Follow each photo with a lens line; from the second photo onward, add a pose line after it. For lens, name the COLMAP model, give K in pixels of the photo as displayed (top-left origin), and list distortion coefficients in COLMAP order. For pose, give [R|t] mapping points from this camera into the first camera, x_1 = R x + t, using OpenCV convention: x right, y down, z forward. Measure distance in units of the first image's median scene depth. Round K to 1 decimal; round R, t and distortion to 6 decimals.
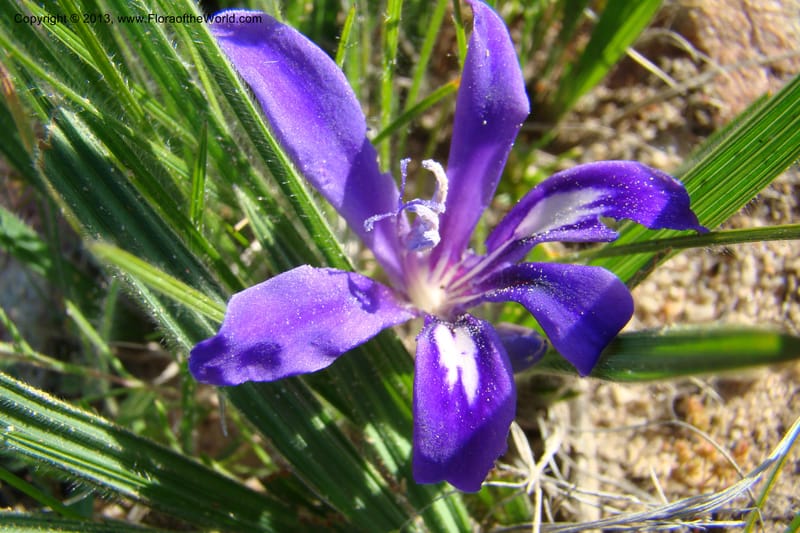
lens RADIAL K [[700.7, 0, 377.3], [0, 700.7, 265.4], [0, 0, 1]] dist [-0.165895, 0.005509]
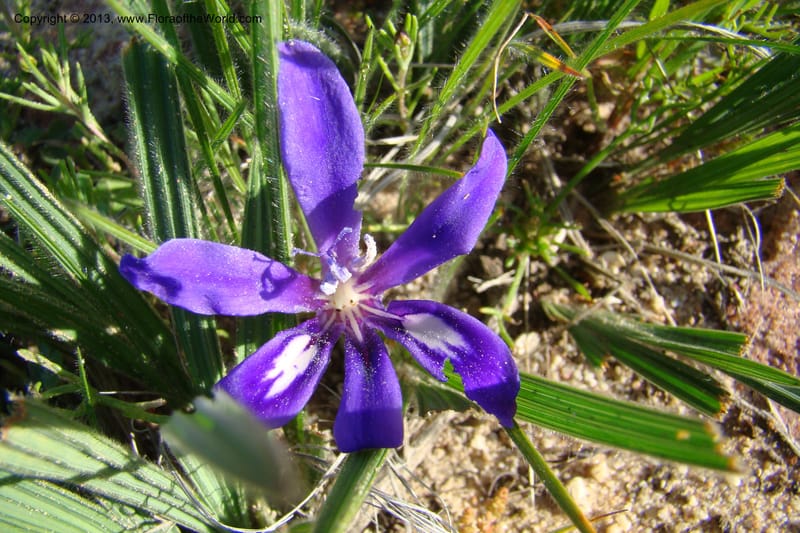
lens RADIAL K [[709.0, 0, 384.9], [0, 709.0, 267.0], [0, 0, 1]] dist [-0.185988, 0.084922]
pose [[0.777837, 0.628200, -0.018299, 0.138093], [-0.607614, 0.759148, 0.233451, -0.383687], [0.160546, -0.170468, 0.972196, -0.209528]]
